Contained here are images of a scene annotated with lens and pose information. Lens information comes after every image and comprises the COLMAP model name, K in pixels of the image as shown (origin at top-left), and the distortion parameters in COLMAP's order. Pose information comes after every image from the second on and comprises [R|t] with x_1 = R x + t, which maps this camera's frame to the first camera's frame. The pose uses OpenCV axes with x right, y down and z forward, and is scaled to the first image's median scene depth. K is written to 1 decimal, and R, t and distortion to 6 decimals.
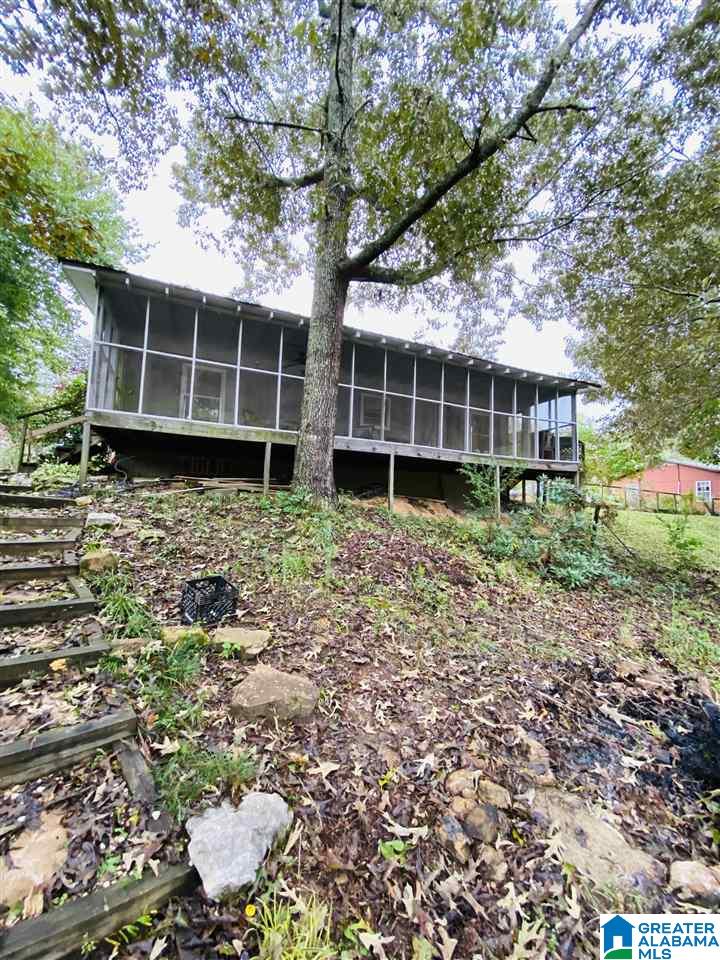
lens RADIAL K [[387.1, 0, 360.0], [0, 387.1, 480.0], [0, 0, 1]] dist [0.033871, -0.025463]
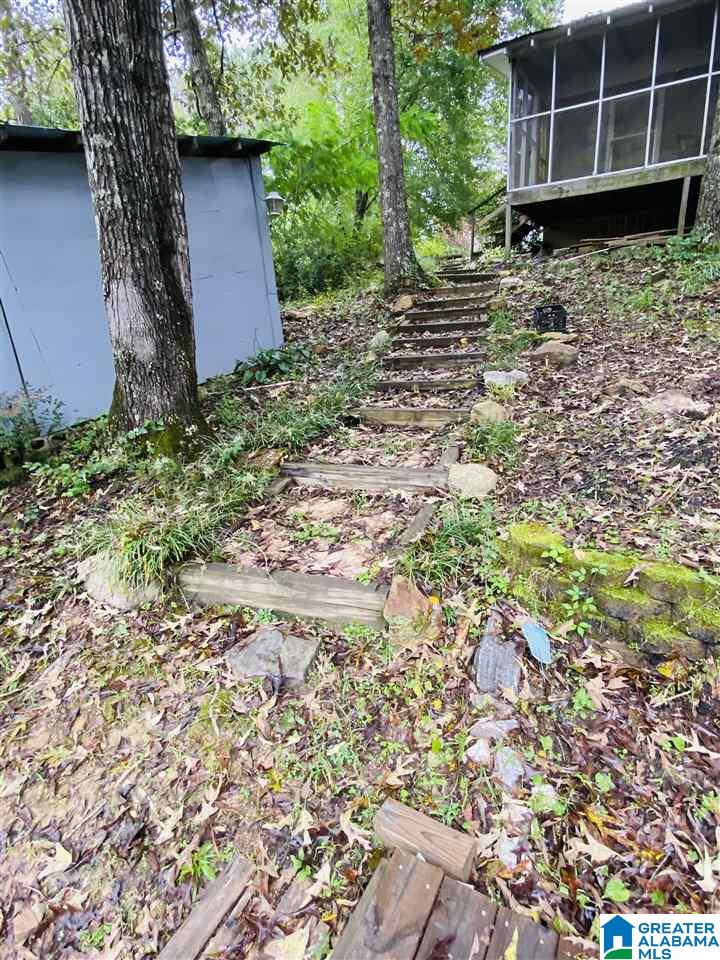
lens RADIAL K [[481.0, 0, 360.0], [0, 481.0, 480.0], [0, 0, 1]] dist [-0.036461, -0.001134]
pose [[0.547205, 0.202976, -0.812015, 0.343131], [0.156505, 0.928227, 0.337491, 0.063568], [0.822237, -0.311761, 0.476164, -0.269291]]
